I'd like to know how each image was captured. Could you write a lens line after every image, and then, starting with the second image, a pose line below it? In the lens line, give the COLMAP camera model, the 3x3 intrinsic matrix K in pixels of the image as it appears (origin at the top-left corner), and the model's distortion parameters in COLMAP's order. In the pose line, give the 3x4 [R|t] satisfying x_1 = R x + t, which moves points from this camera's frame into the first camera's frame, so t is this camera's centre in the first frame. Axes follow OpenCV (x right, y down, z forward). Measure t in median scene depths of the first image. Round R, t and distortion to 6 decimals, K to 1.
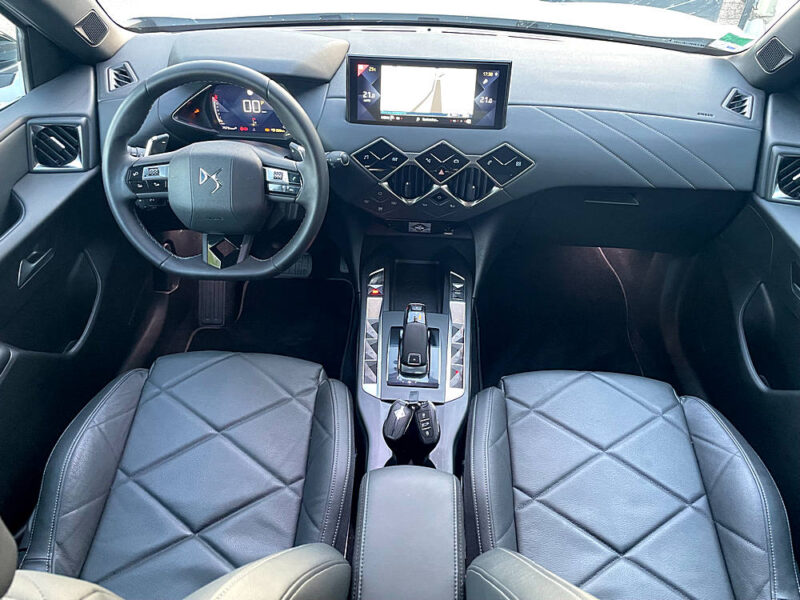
lens RADIAL K [[599.5, 0, 400.0], [0, 599.5, 300.0], [0, 0, 1]] dist [0.097897, -0.114857]
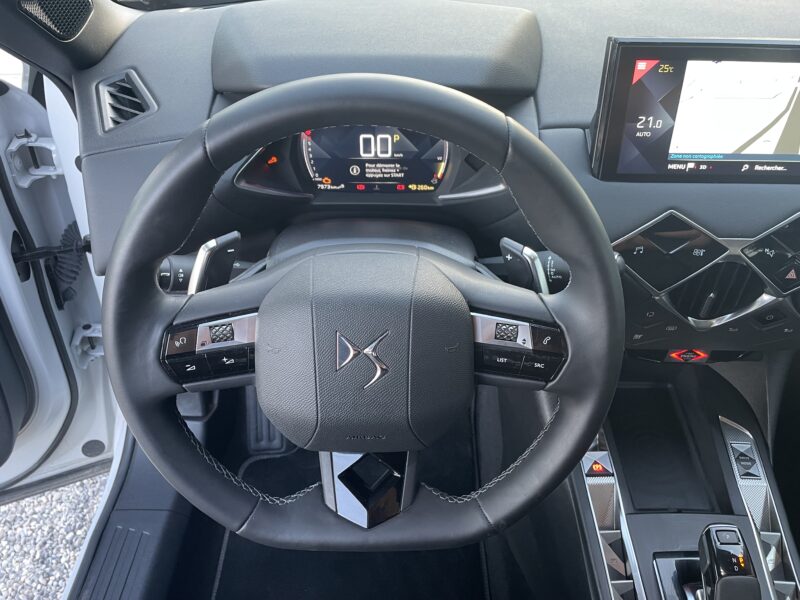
lens RADIAL K [[622.1, 0, 400.0], [0, 622.1, 300.0], [0, 0, 1]] dist [0.109937, -0.175682]
pose [[0.999236, -0.038399, 0.007248, -0.254246], [0.038124, 0.998664, 0.034884, -0.224207], [-0.008577, -0.034581, 0.999365, 0.501638]]
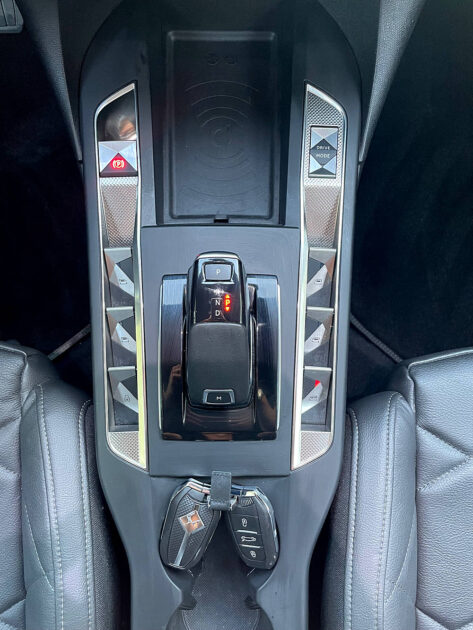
lens RADIAL K [[472.1, 0, 236.5], [0, 472.1, 315.0], [0, 0, 1]] dist [0.097897, -0.114857]
pose [[0.998922, -0.042876, -0.017791, 0.045368], [0.044717, 0.785918, 0.616712, -0.149766], [-0.012460, -0.616842, 0.786988, 0.791482]]
